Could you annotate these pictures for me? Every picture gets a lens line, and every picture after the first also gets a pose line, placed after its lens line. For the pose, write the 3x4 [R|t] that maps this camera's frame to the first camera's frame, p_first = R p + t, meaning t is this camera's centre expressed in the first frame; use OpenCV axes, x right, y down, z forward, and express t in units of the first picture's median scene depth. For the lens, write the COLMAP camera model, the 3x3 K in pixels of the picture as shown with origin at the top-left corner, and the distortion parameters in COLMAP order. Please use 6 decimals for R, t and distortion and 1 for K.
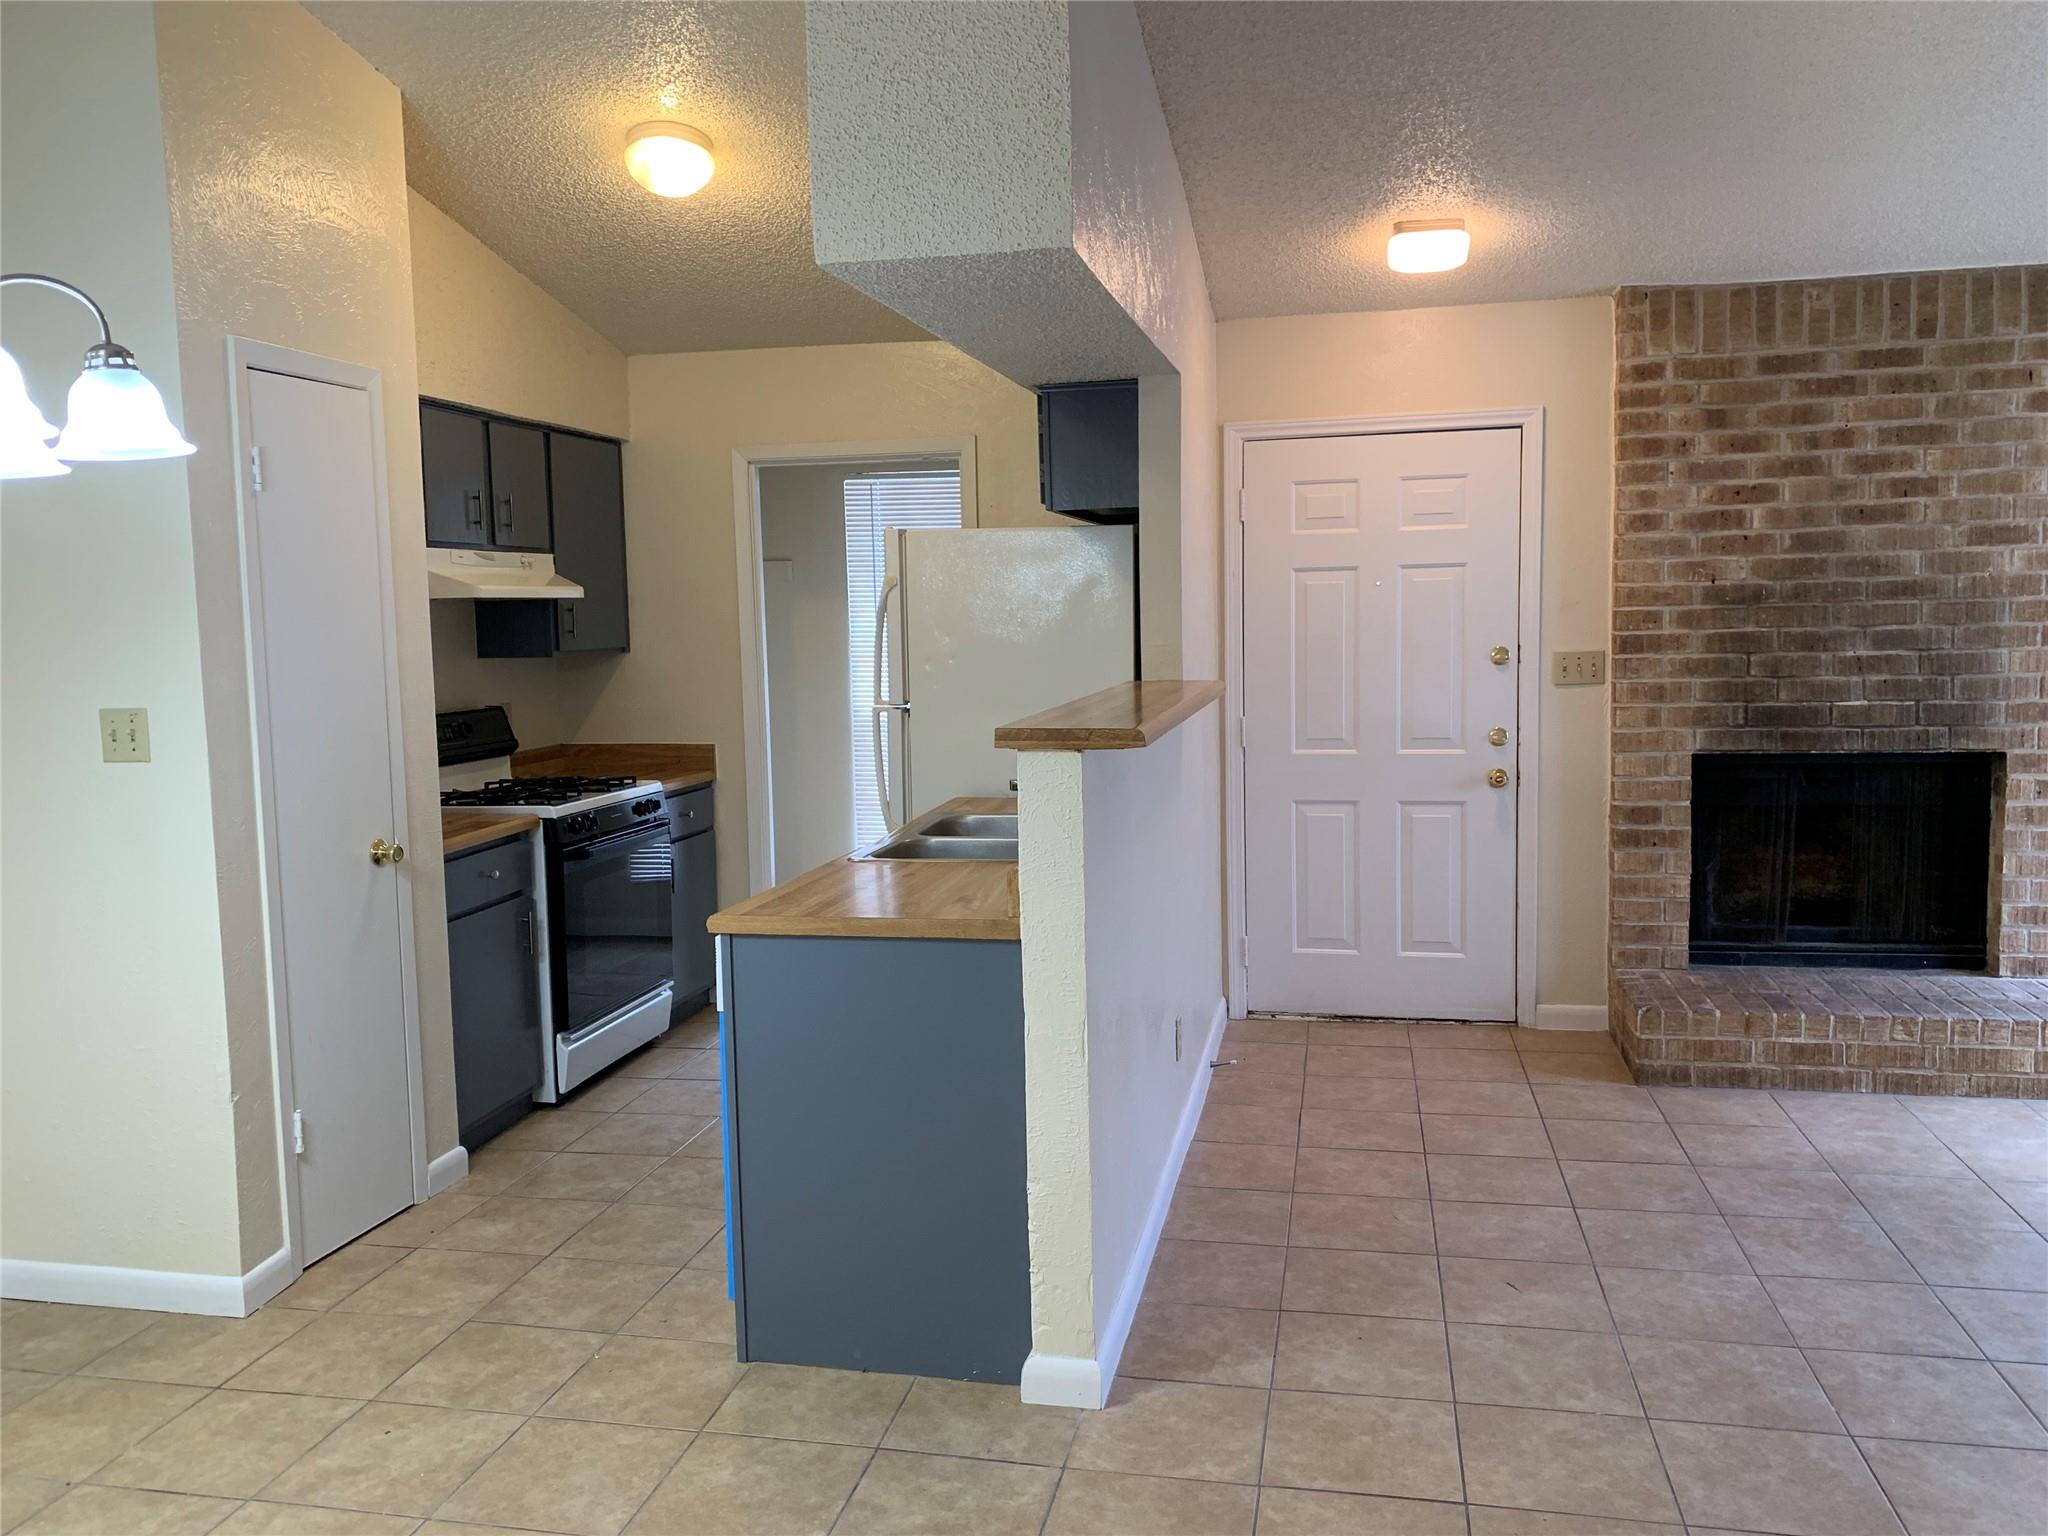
lens RADIAL K [[1577.1, 0, 1031.7], [0, 1577.1, 755.8], [0, 0, 1]] dist [0.041450, -0.041204]
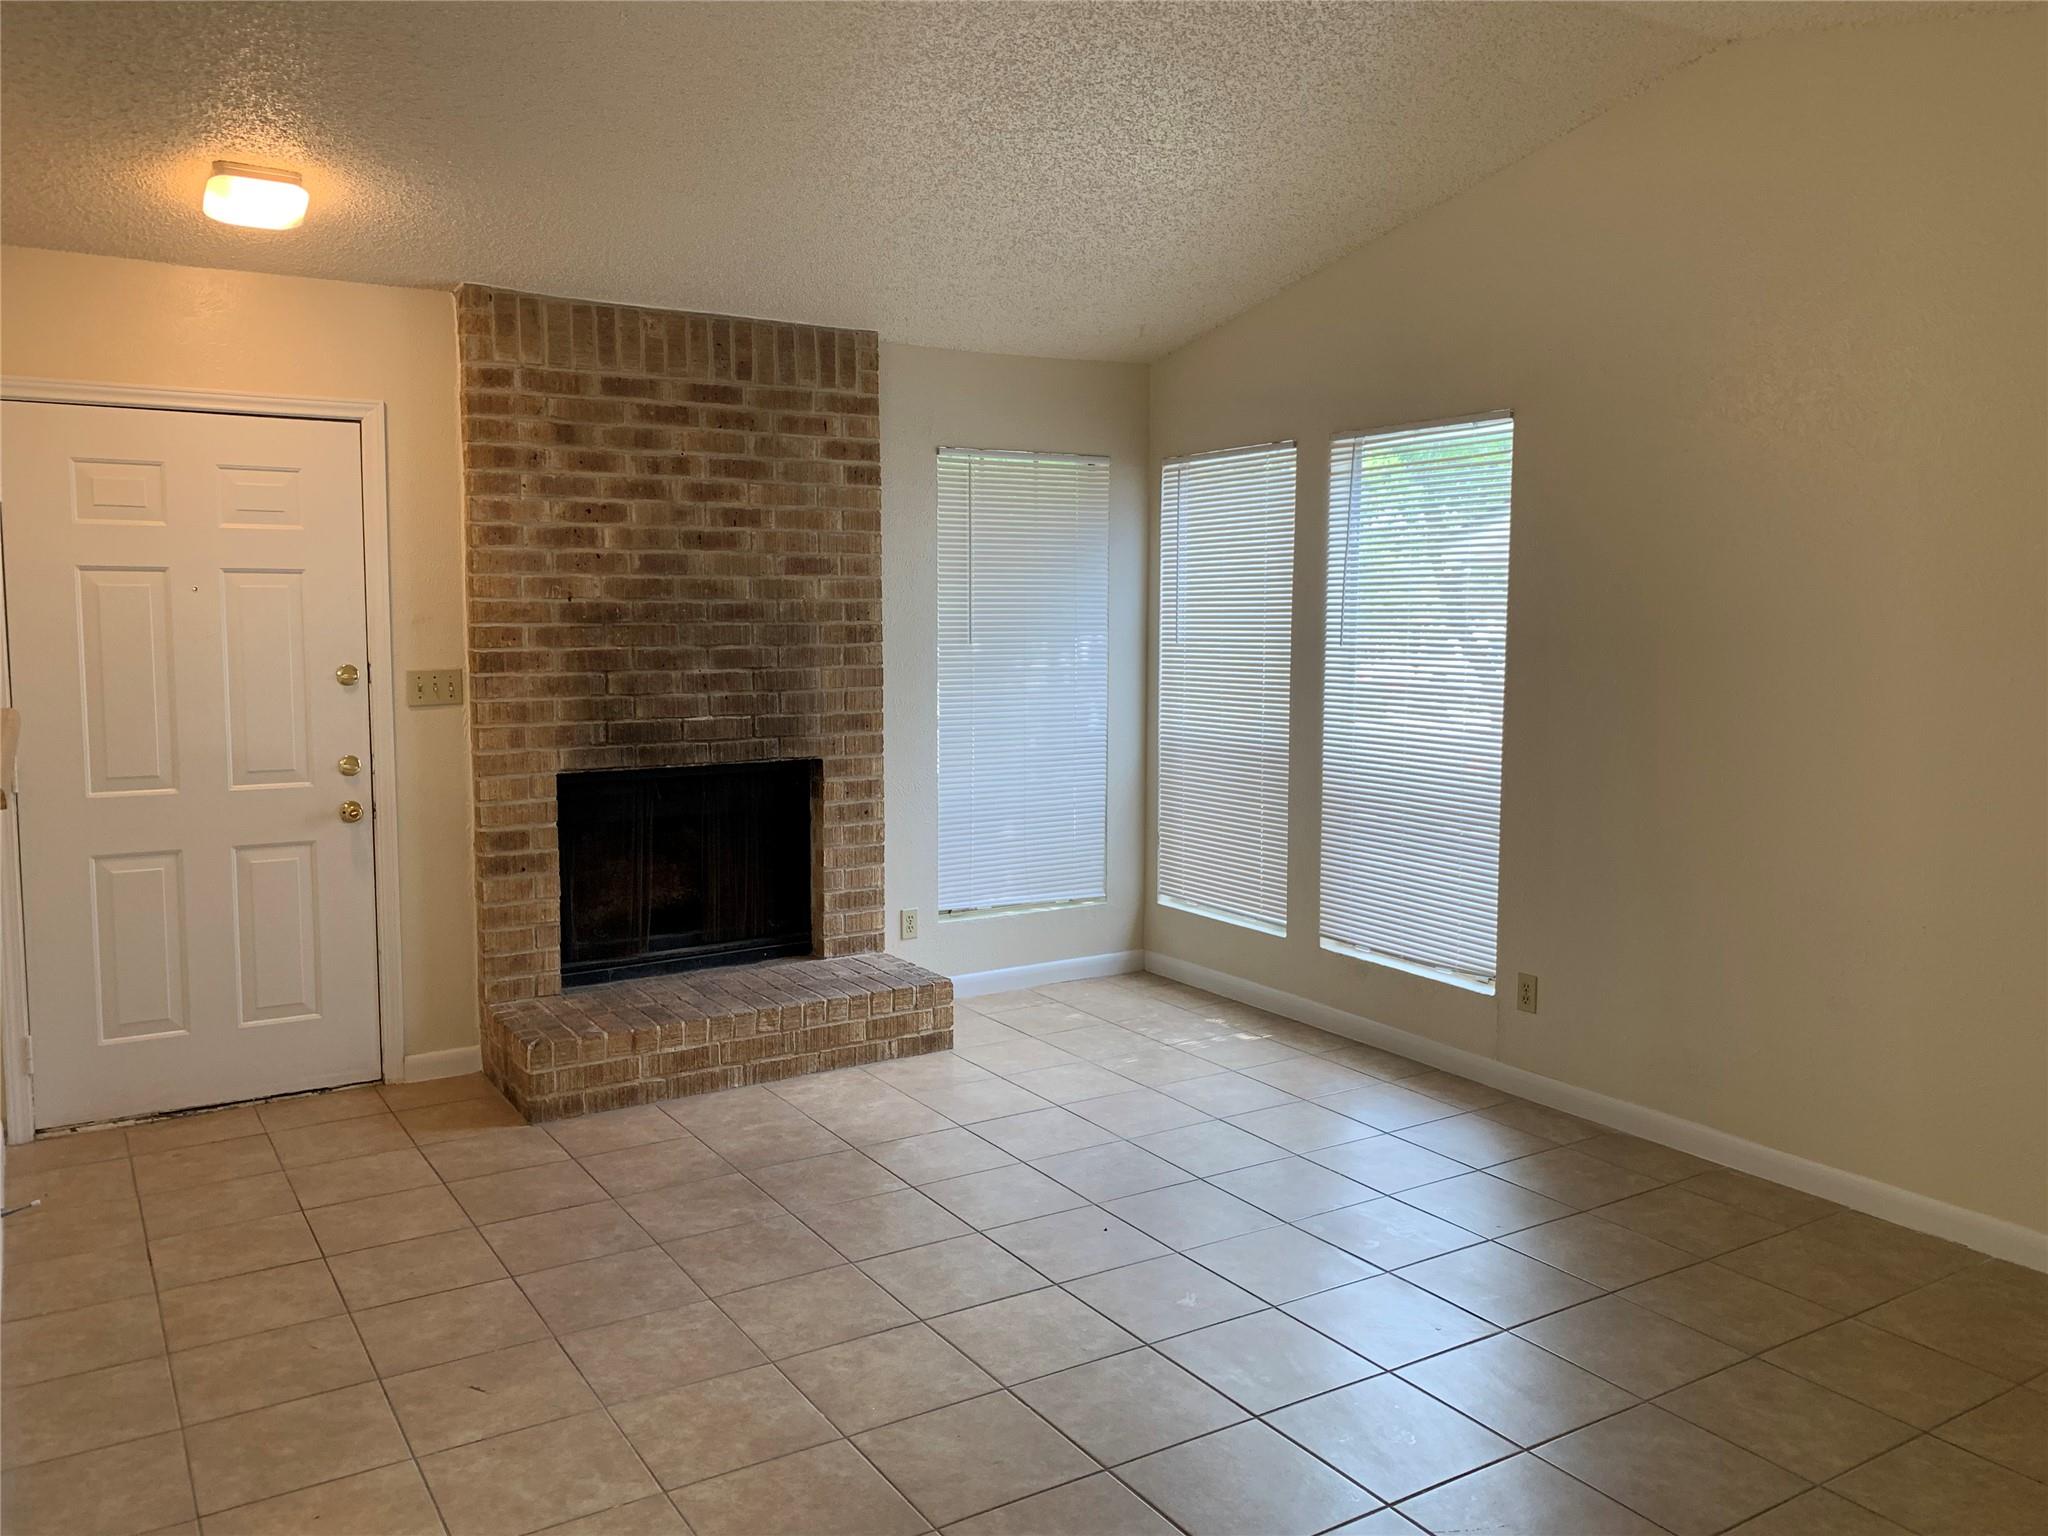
lens RADIAL K [[1577.1, 0, 1031.2], [0, 1577.1, 756.5], [0, 0, 1]] dist [0.041450, -0.041204]
pose [[0.722070, -0.041782, 0.690557, -0.053519], [0.047125, 0.998827, 0.011158, -0.010399], [-0.690213, 0.024486, 0.723192, 0.101764]]
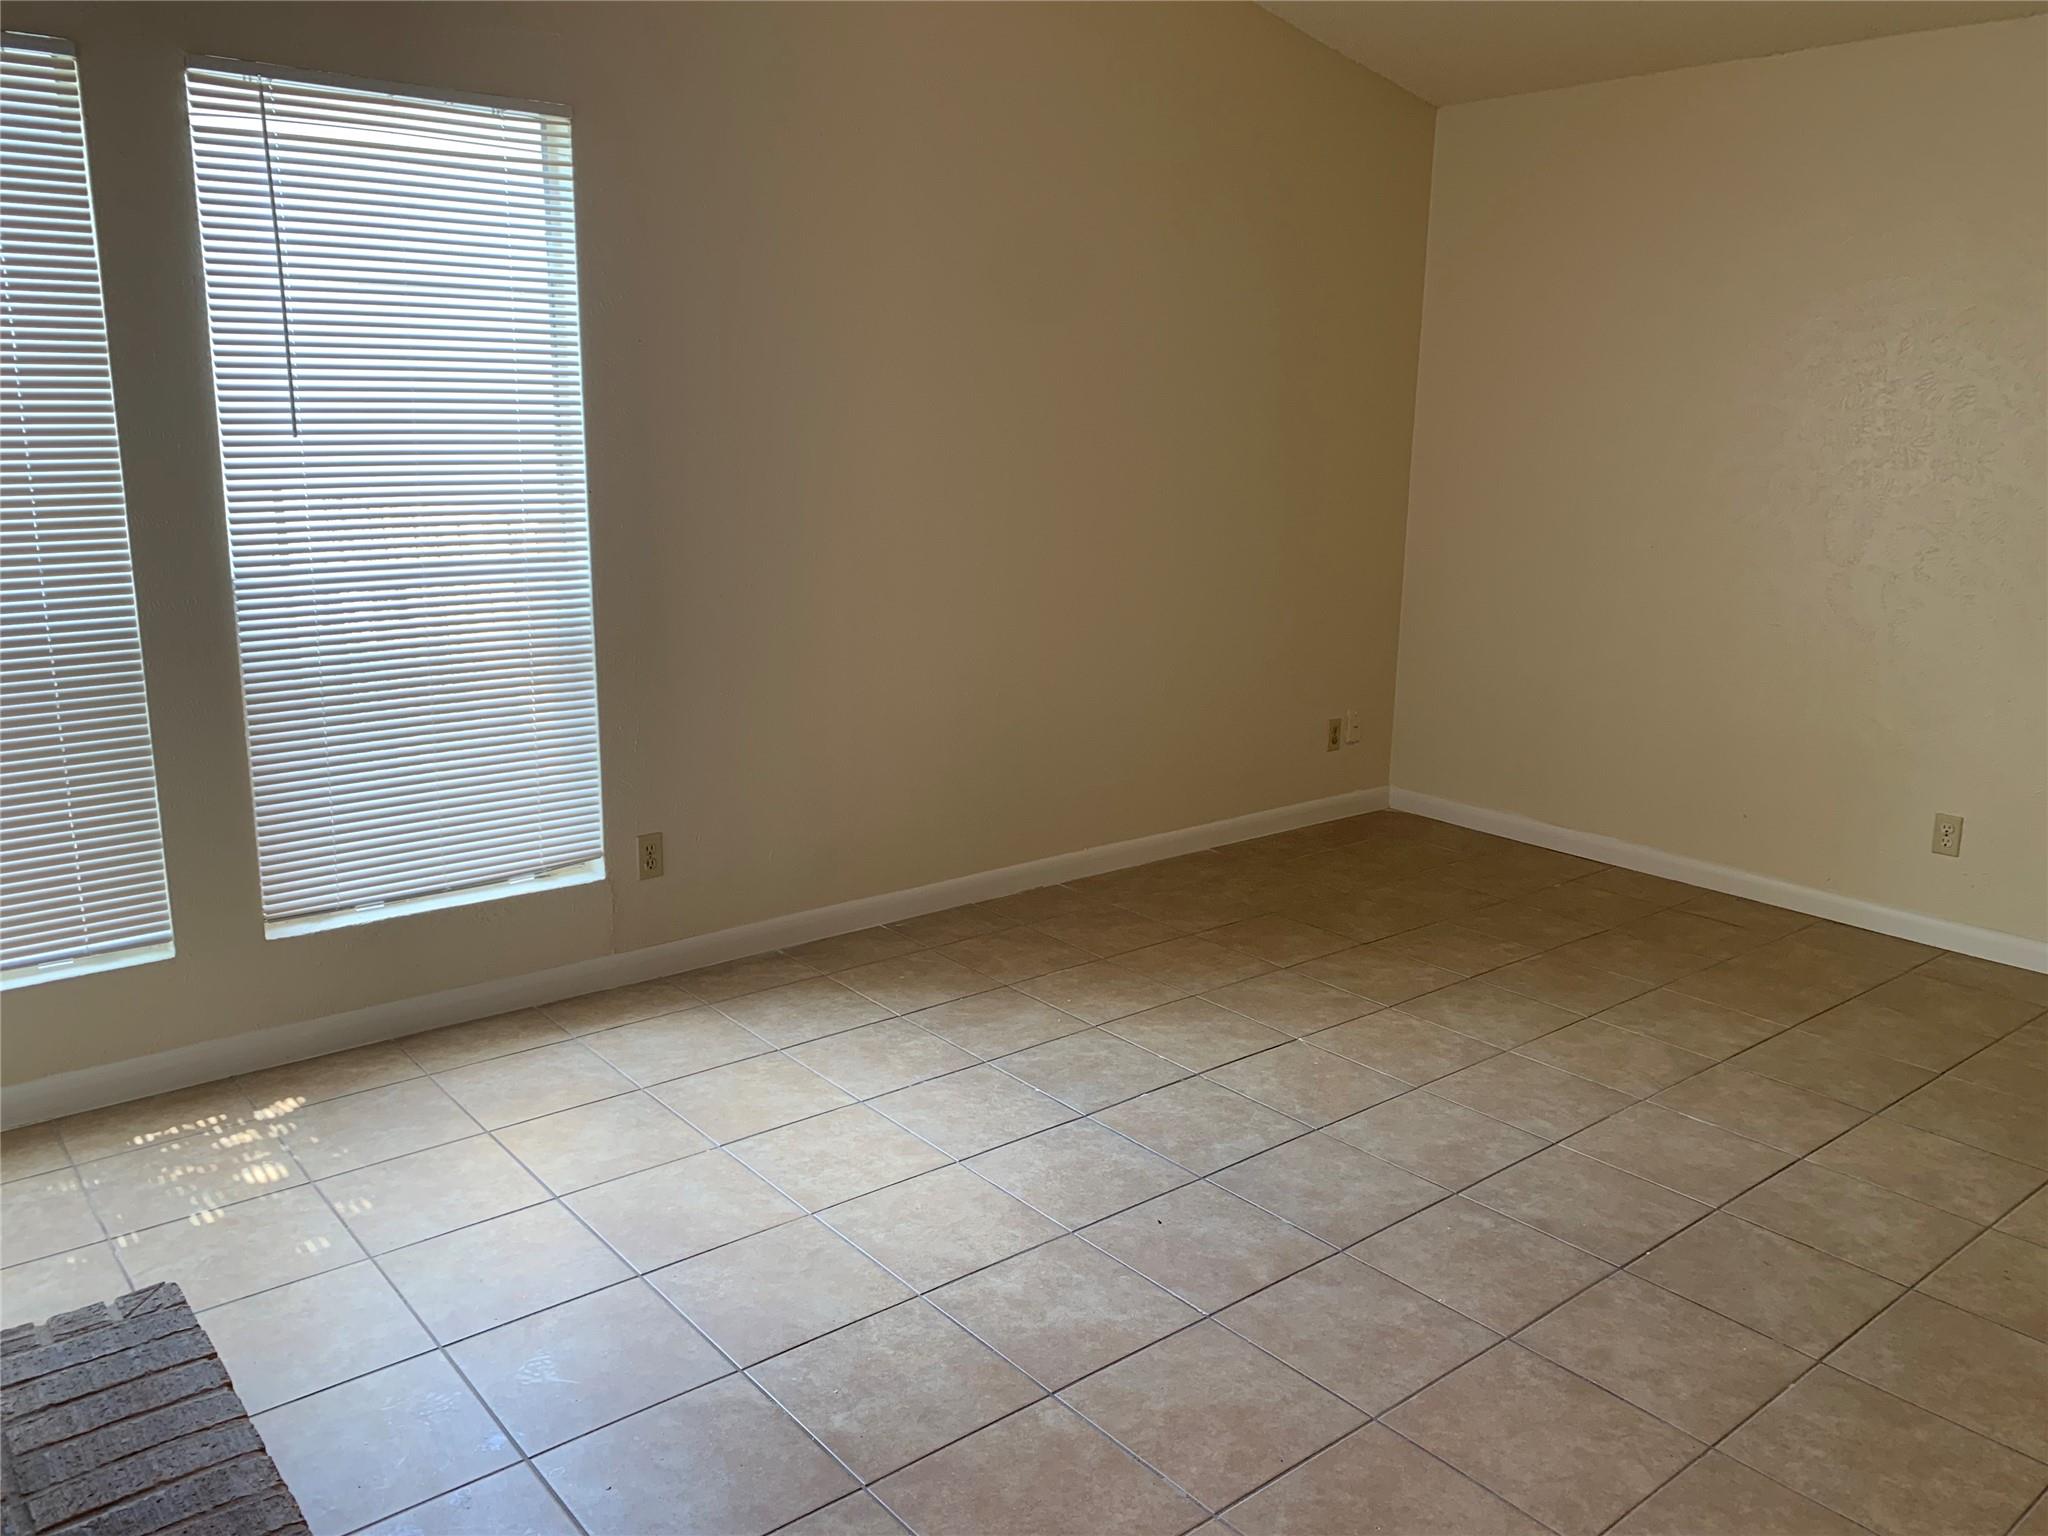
lens RADIAL K [[1577.1, 0, 1006.2], [0, 1577.1, 756.7], [0, 0, 1]] dist [0.041450, -0.041204]
pose [[-0.773786, -0.132741, 0.619382, 0.217739], [0.061083, 0.957604, 0.281537, -0.112568], [-0.630495, 0.255683, -0.732873, 1.139816]]
